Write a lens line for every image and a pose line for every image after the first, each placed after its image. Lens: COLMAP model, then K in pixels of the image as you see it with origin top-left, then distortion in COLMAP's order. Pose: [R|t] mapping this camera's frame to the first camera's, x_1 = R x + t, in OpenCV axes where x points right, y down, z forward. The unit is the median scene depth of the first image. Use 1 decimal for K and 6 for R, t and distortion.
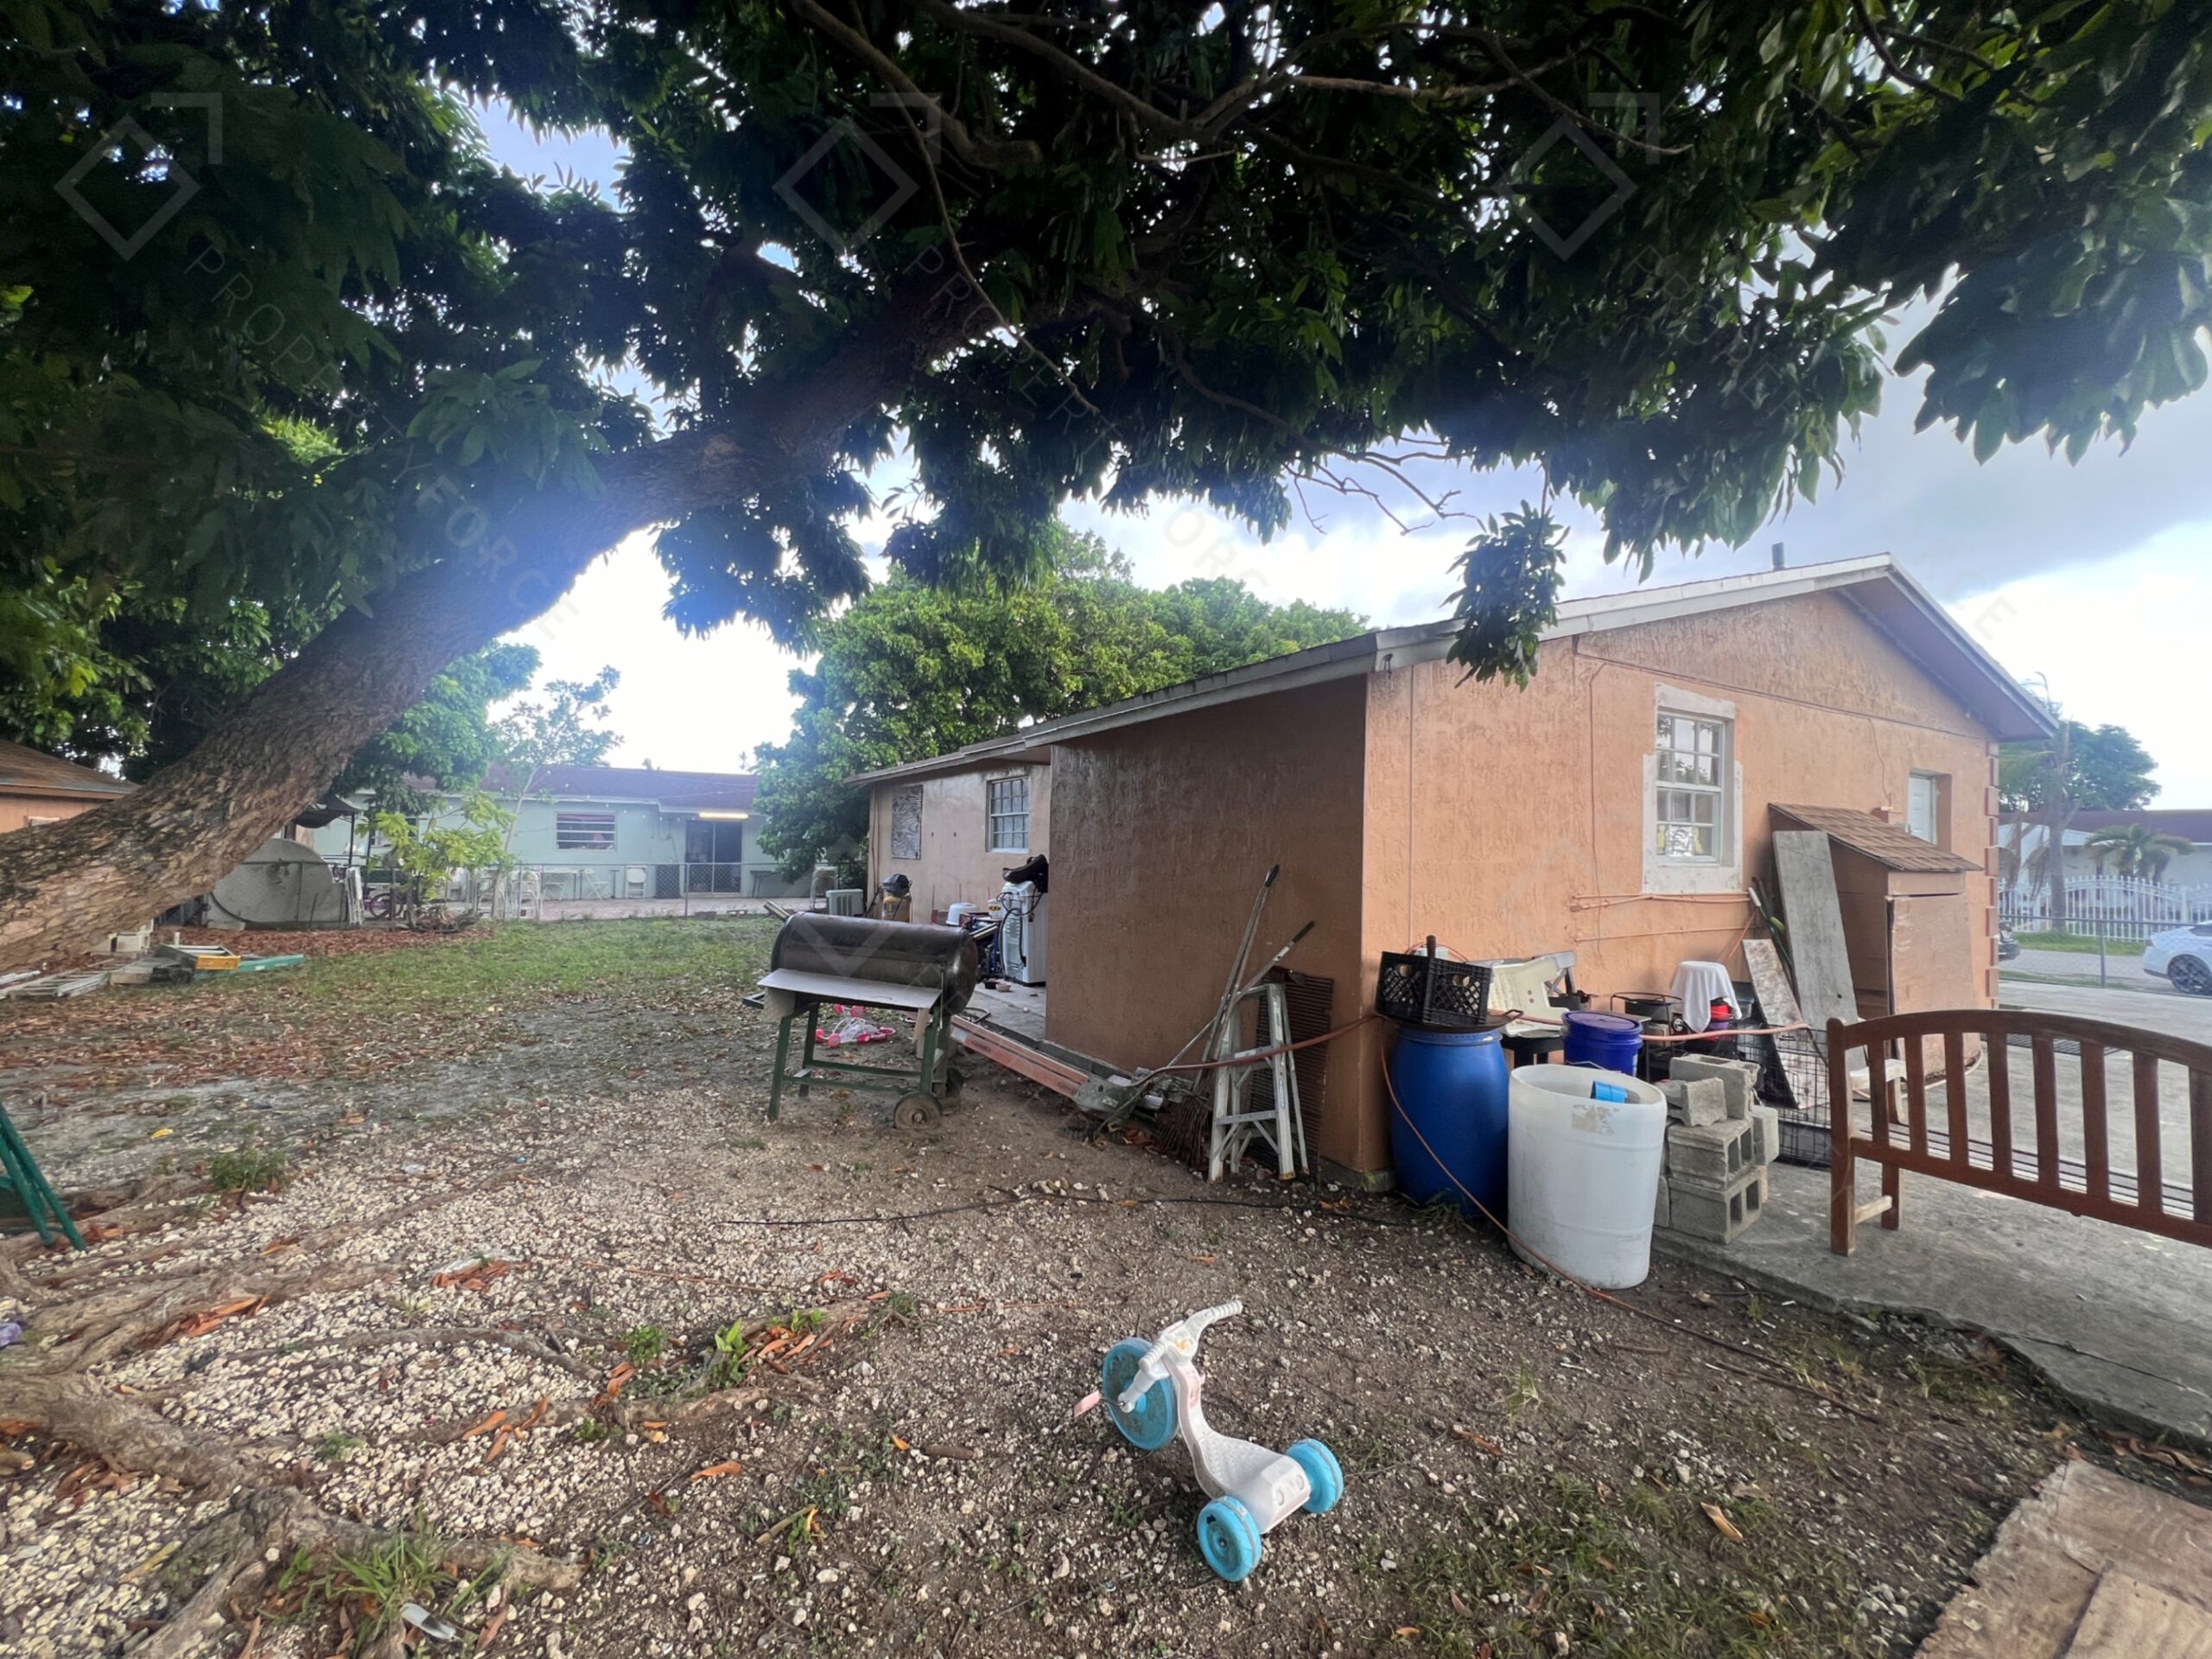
lens RADIAL K [[870.1, 0, 1106.0], [0, 870.1, 829.5], [0, 0, 1]] dist [0.000149, -0.000200]
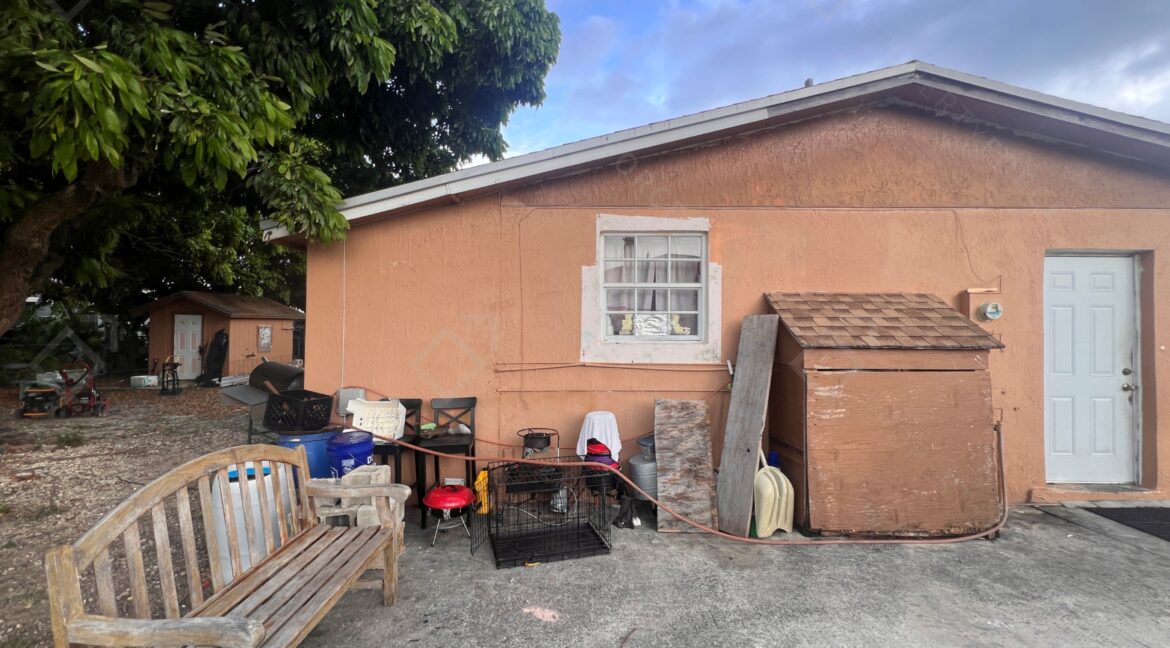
lens RADIAL K [[470.3, 0, 582.3], [0, 470.3, 322.5], [0, 0, 1]] dist [-0.003965, 0.001115]
pose [[0.861293, -0.017040, -0.507823, 0.911181], [0.019280, 0.999814, -0.000848, 0.007524], [0.507742, -0.009061, 0.861461, 0.299701]]
